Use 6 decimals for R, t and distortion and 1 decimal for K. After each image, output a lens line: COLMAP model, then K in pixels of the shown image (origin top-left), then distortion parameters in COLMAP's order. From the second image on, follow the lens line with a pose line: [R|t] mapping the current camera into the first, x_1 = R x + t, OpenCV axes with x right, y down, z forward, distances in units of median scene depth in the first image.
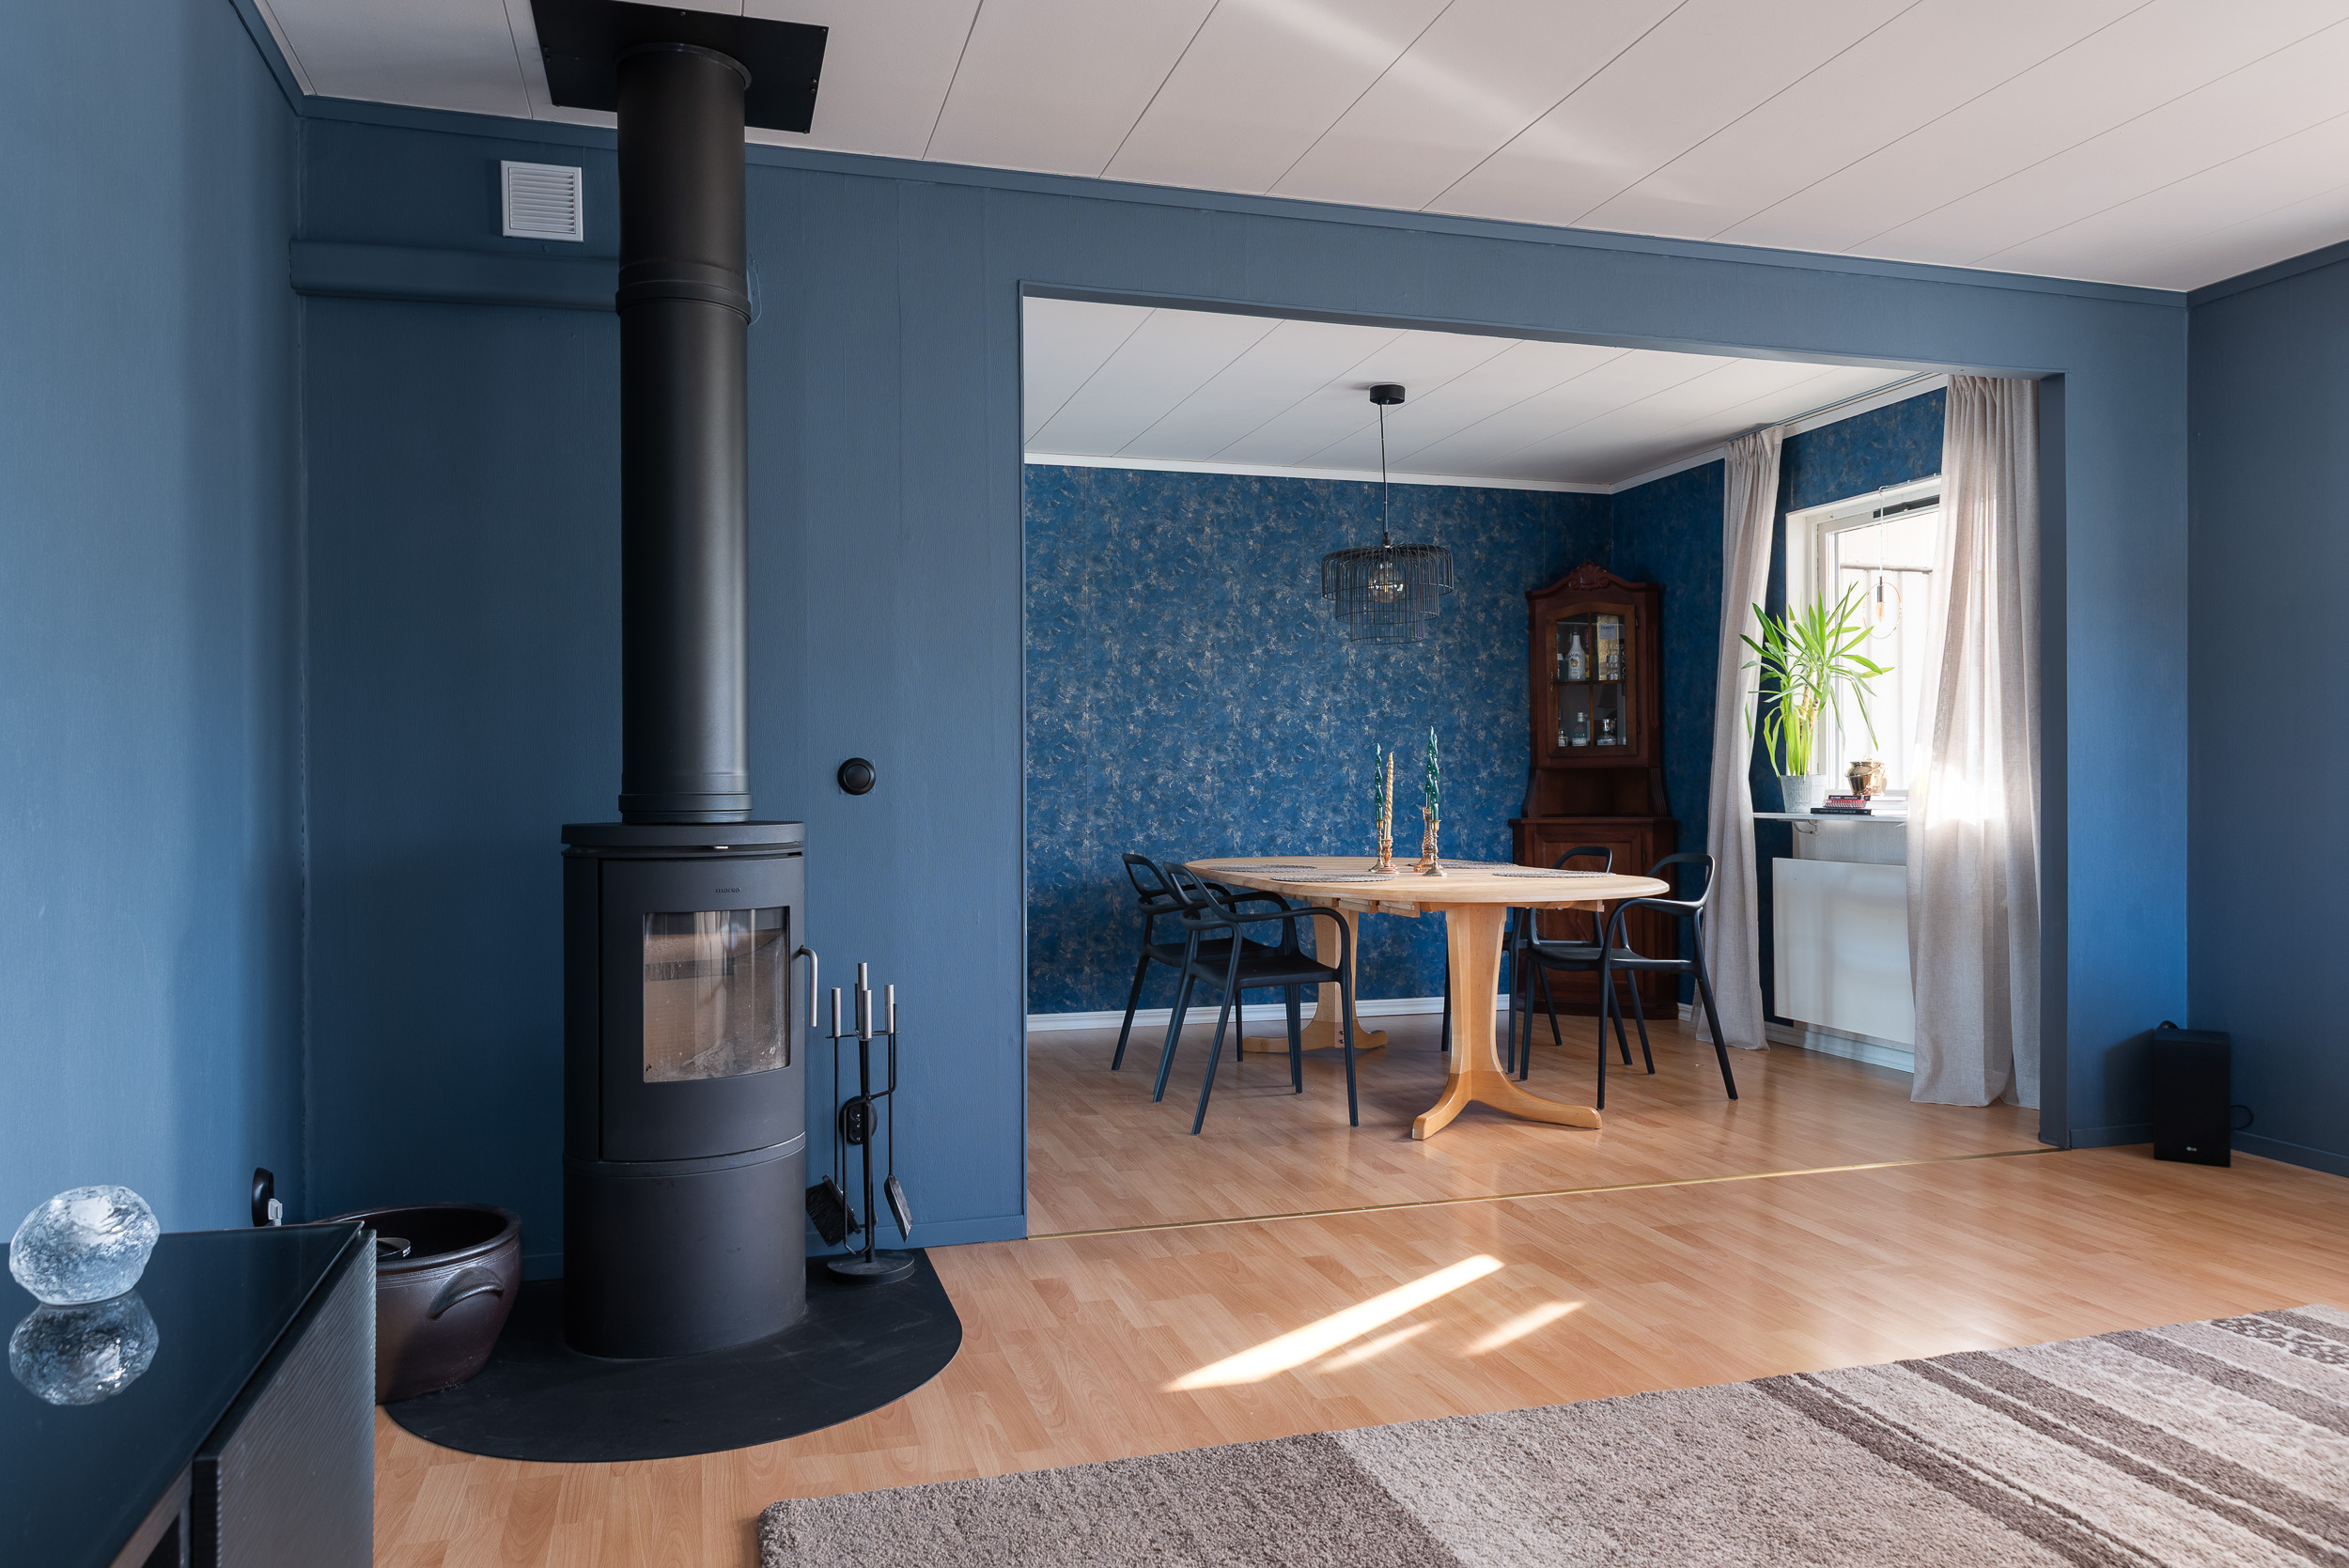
lens RADIAL K [[1620.2, 0, 1175.5], [0, 1620.2, 779.8], [0, 0, 1]] dist [0.003169, -0.001280]
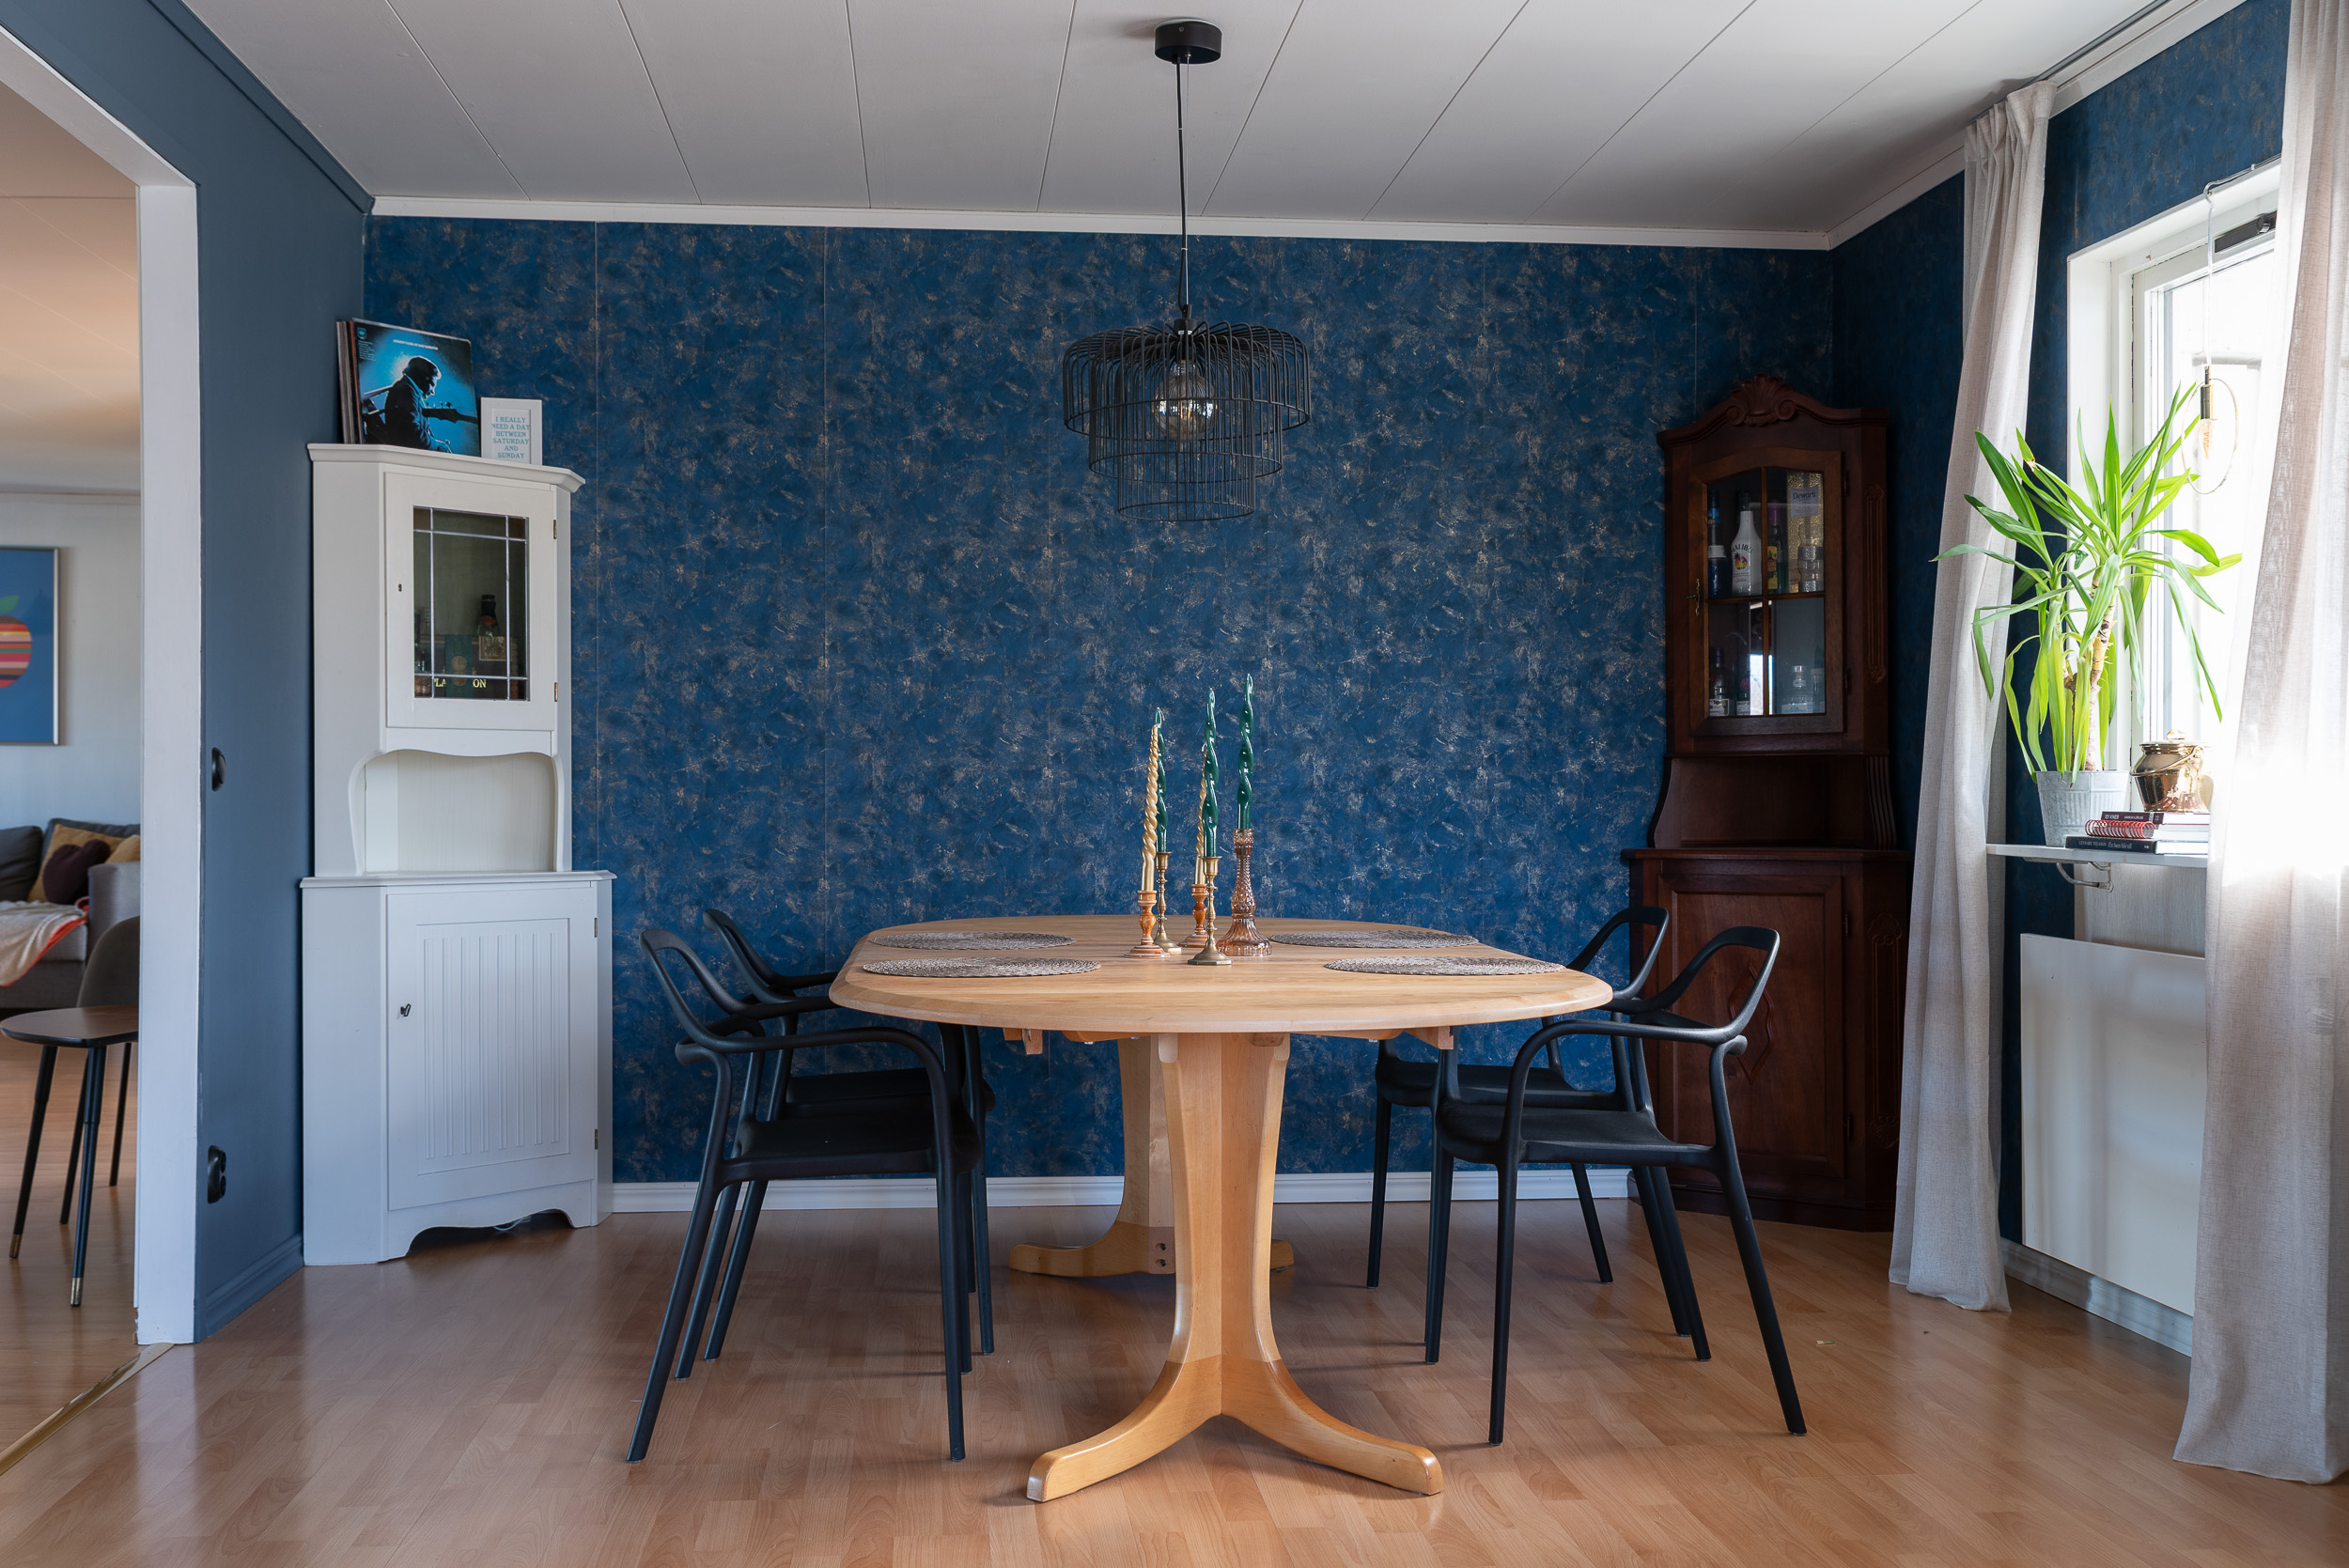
lens RADIAL K [[2369.2, 0, 1175.5], [0, 2369.2, 781.7], [0, 0, 1]] dist [-0.005807, 0.004490]
pose [[0.982529, 0.004867, -0.186048, 0.223206], [-0.004327, 0.999985, 0.003312, -0.000681], [0.186061, -0.002449, 0.982535, 0.202082]]
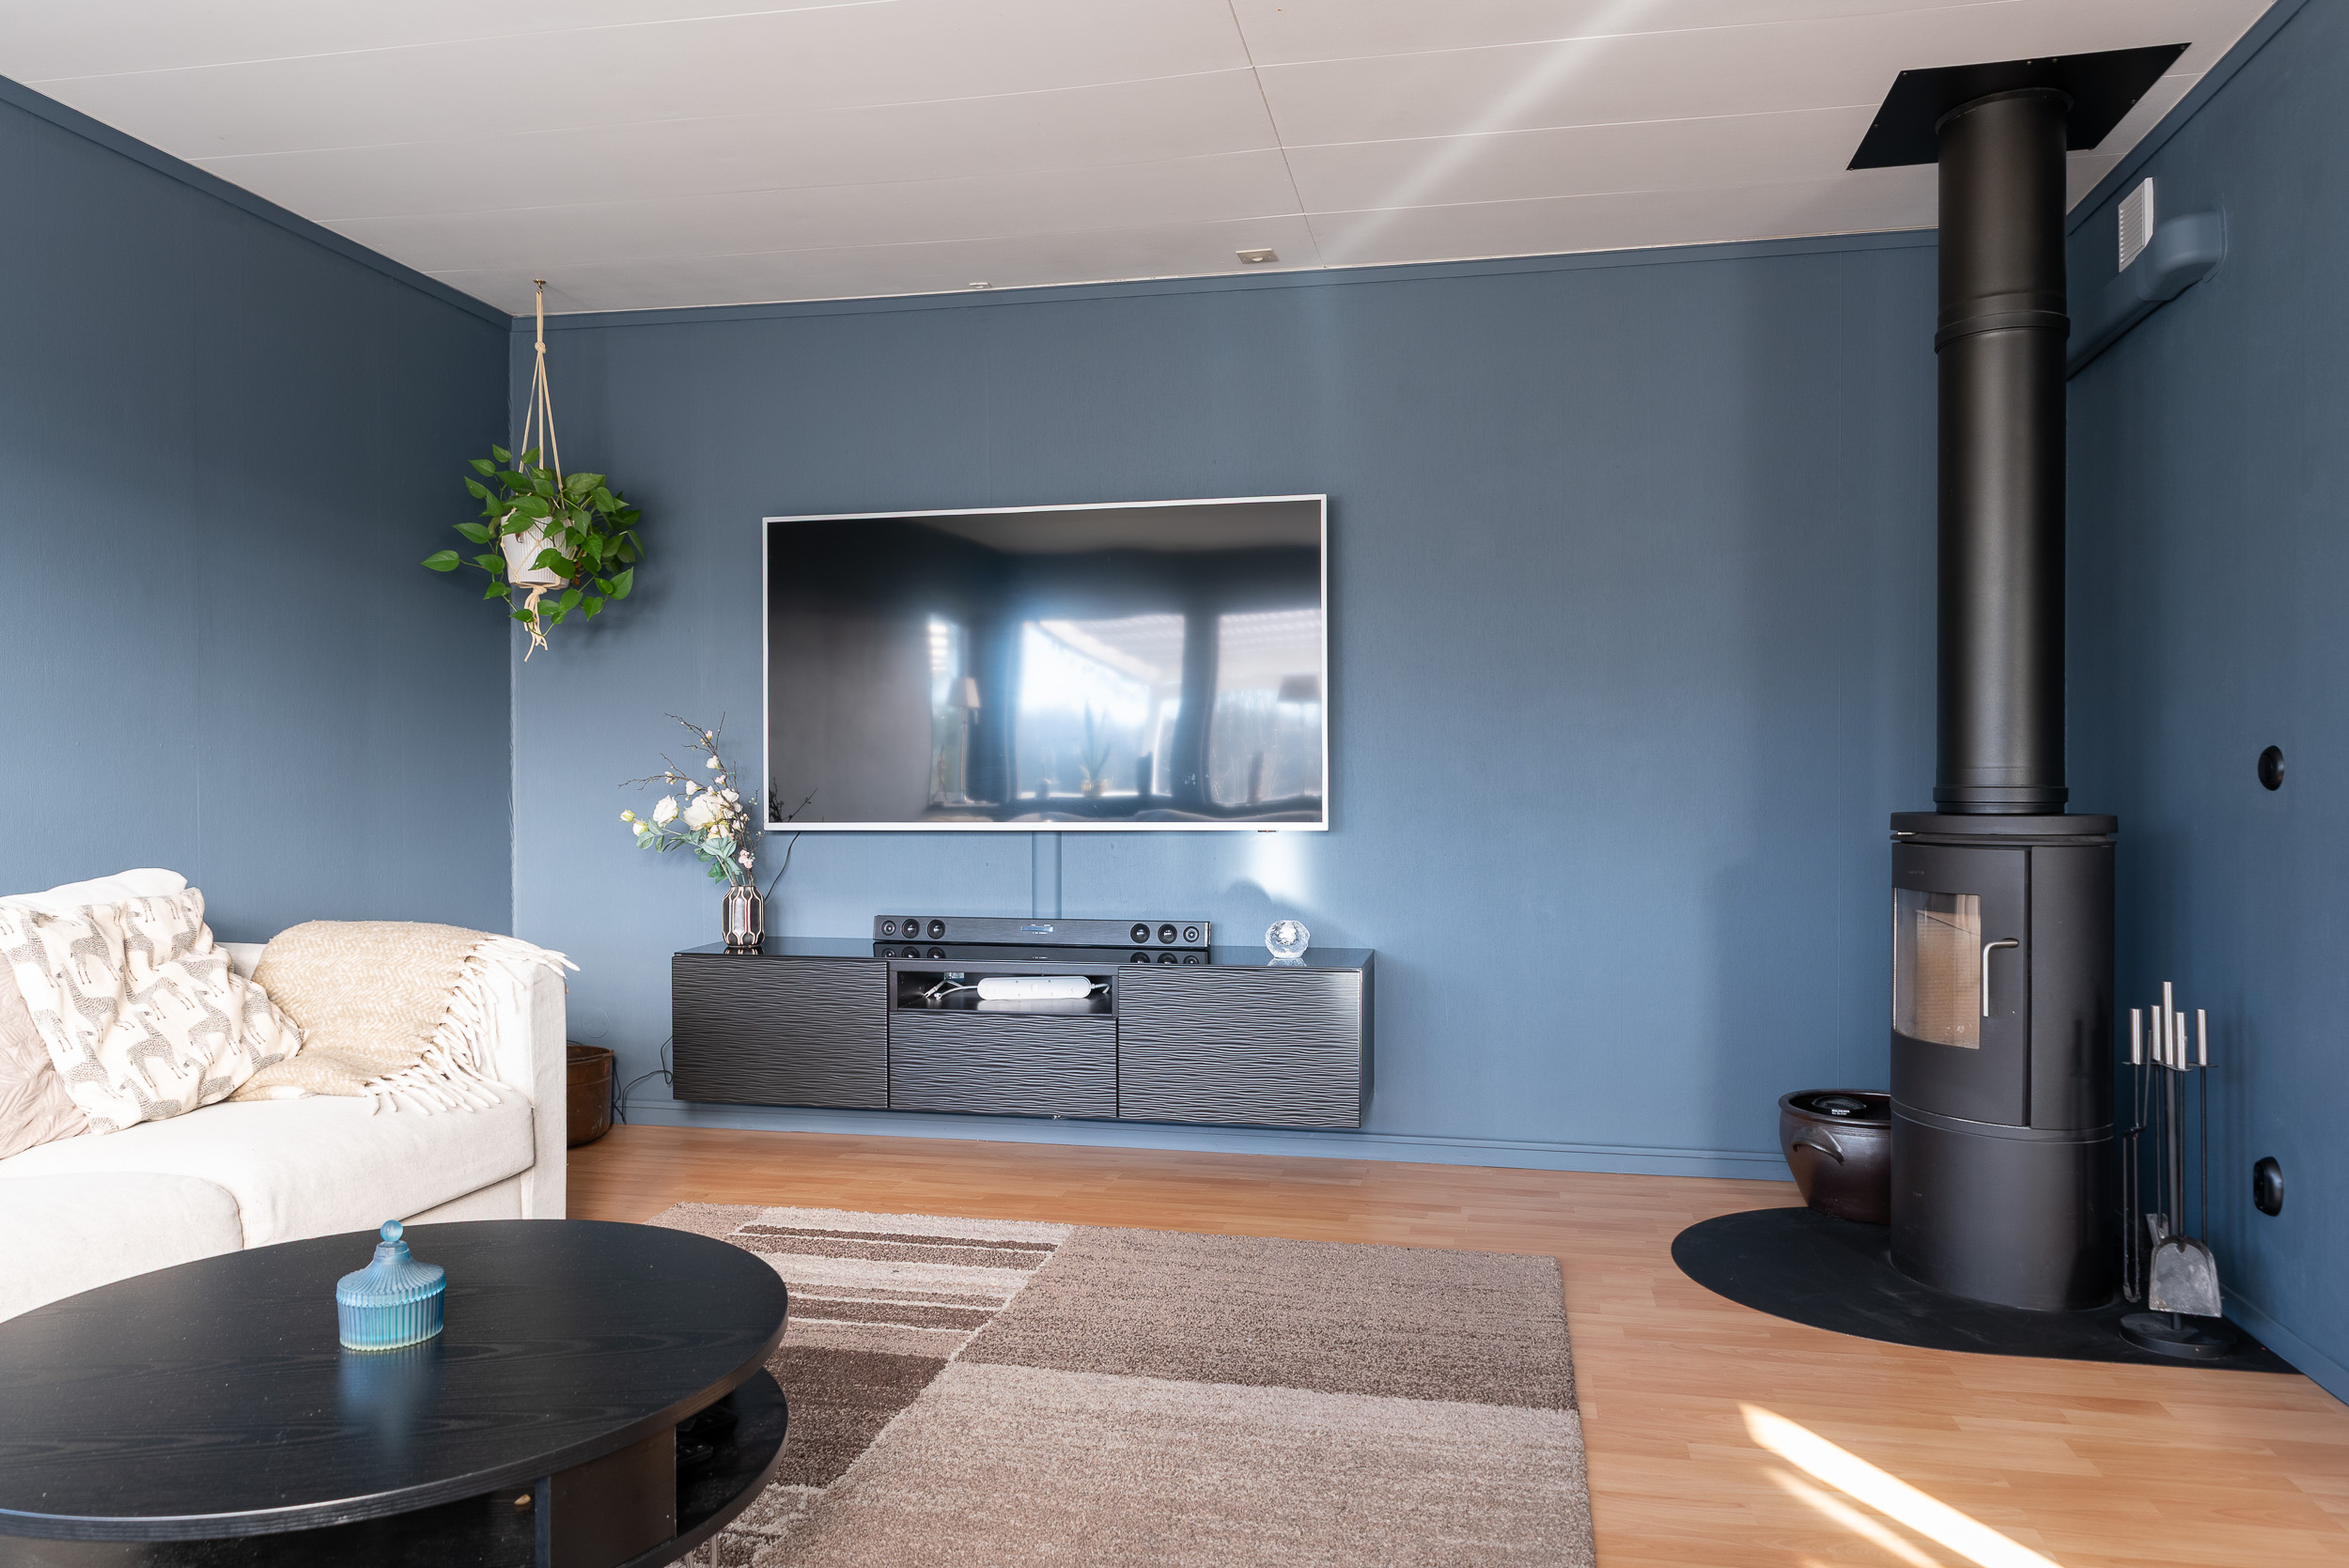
lens RADIAL K [[1582.7, 0, 1185.9], [0, 1582.7, 789.9], [0, 0, 1]] dist [0.018180, -0.013822]
pose [[-0.470601, 0.004621, -0.882334, 0.410542], [-0.000212, 0.999986, 0.005350, 0.002052], [0.882346, 0.002705, -0.470593, 0.472033]]
